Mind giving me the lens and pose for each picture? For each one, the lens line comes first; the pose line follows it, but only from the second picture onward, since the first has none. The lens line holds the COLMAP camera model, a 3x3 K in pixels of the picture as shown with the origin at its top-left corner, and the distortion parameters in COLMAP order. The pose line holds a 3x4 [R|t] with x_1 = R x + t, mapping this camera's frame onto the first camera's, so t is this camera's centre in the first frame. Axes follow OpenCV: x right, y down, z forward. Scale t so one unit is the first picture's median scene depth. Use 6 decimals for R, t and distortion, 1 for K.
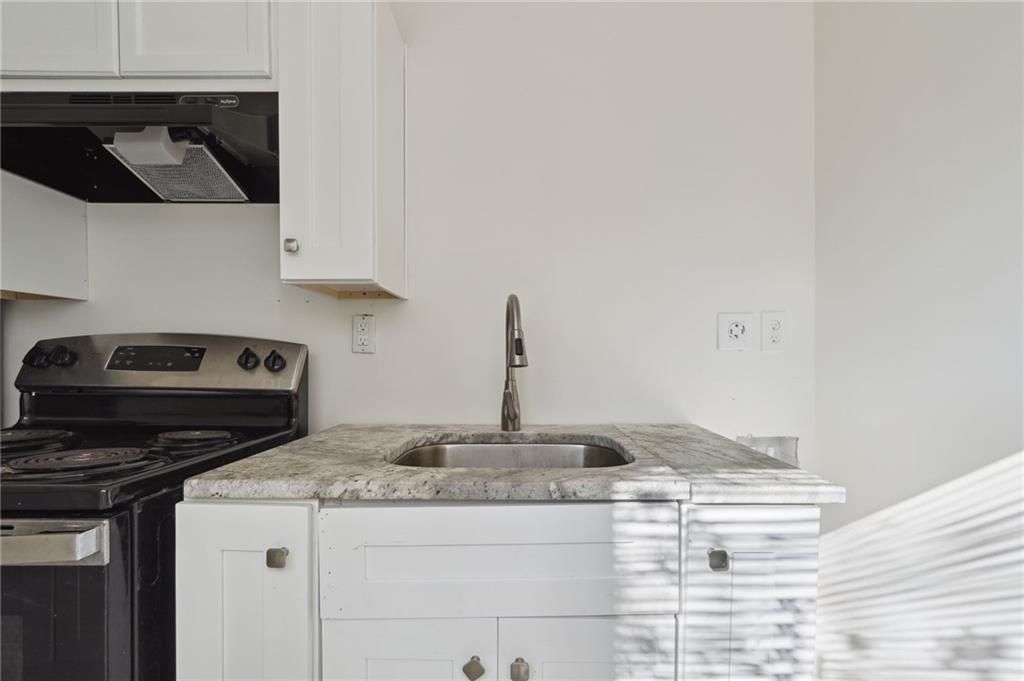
lens RADIAL K [[460.3, 0, 513.1], [0, 460.3, 370.3], [0, 0, 1]] dist [-0.001402, -0.000119]
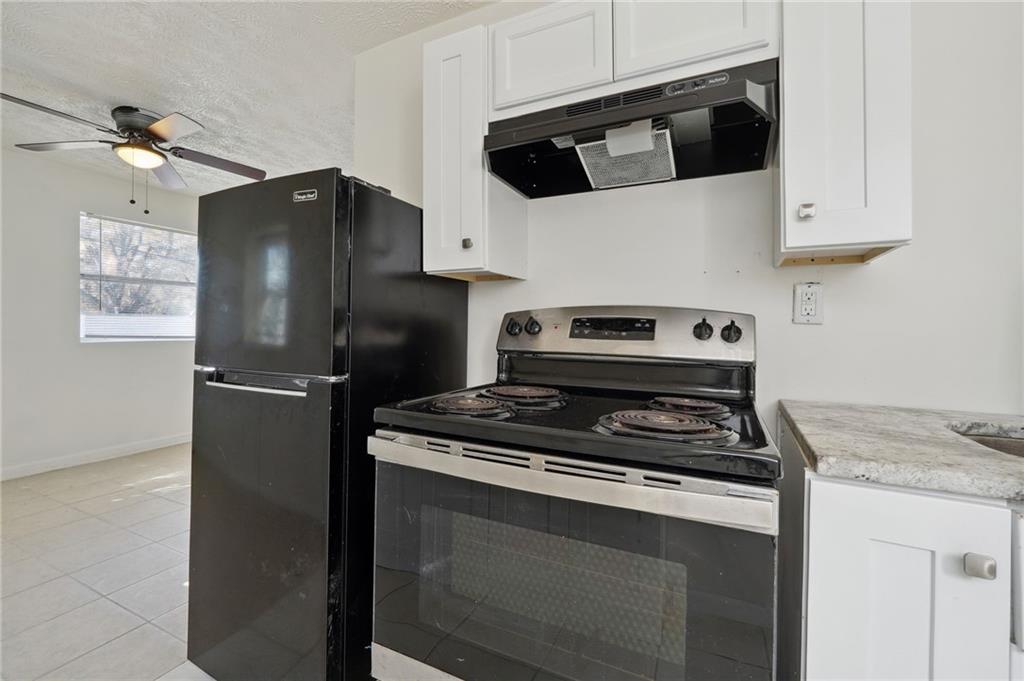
lens RADIAL K [[452.3, 0, 509.5], [0, 452.3, 336.3], [0, 0, 1]] dist [-0.002570, -0.000009]
pose [[0.889593, 0.014724, -0.456516, -0.502341], [-0.013521, 0.999891, 0.005901, -0.010393], [0.456553, 0.000923, 0.889696, -0.099476]]
